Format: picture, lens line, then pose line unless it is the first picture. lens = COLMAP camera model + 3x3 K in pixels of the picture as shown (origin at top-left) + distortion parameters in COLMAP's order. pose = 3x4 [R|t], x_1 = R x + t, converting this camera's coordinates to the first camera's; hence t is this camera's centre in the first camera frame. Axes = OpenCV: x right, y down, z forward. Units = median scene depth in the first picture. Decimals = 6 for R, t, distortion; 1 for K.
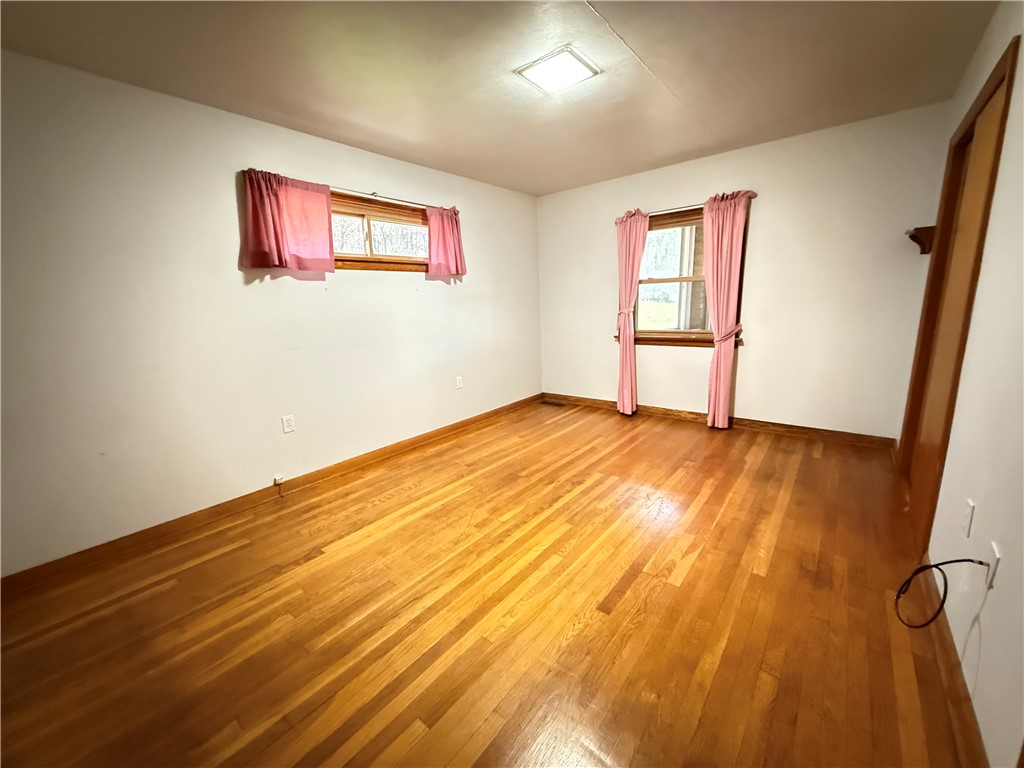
lens RADIAL K [[407.8, 0, 515.0], [0, 407.8, 384.8], [0, 0, 1]] dist [0.001144, -0.000471]
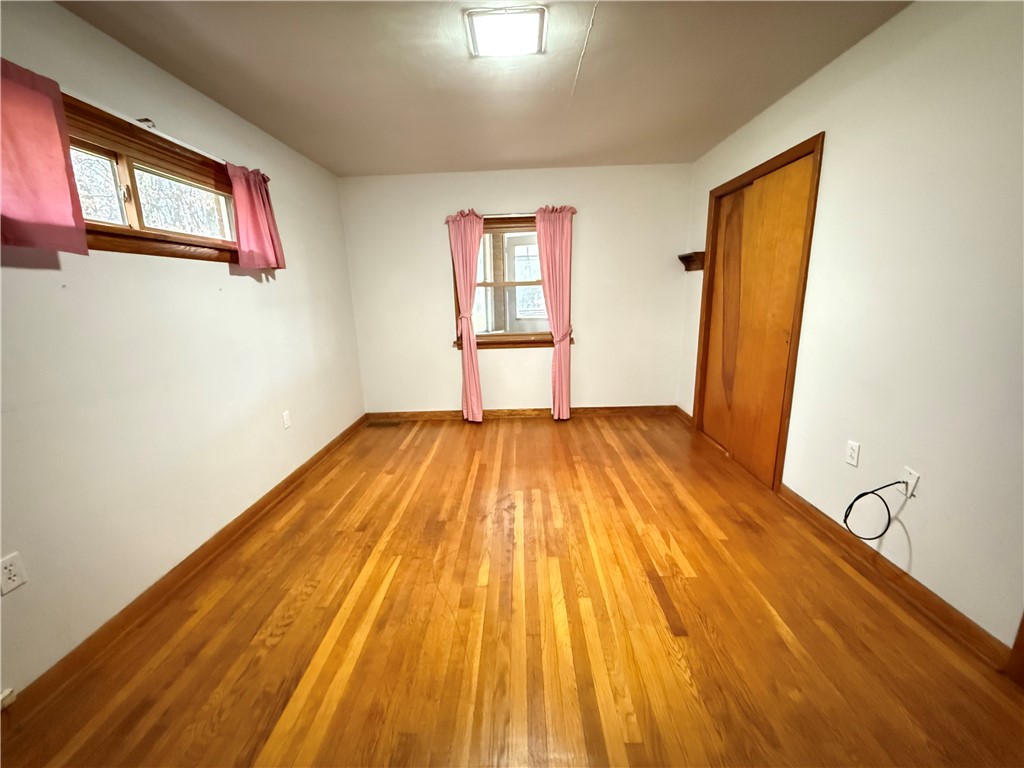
lens RADIAL K [[407.8, 0, 514.4], [0, 407.8, 384.3], [0, 0, 1]] dist [0.001144, -0.000471]
pose [[0.788838, -0.121754, 0.602420, -0.296079], [0.123684, 0.991577, 0.038449, -0.054540], [-0.602027, 0.044180, 0.797253, 0.225040]]
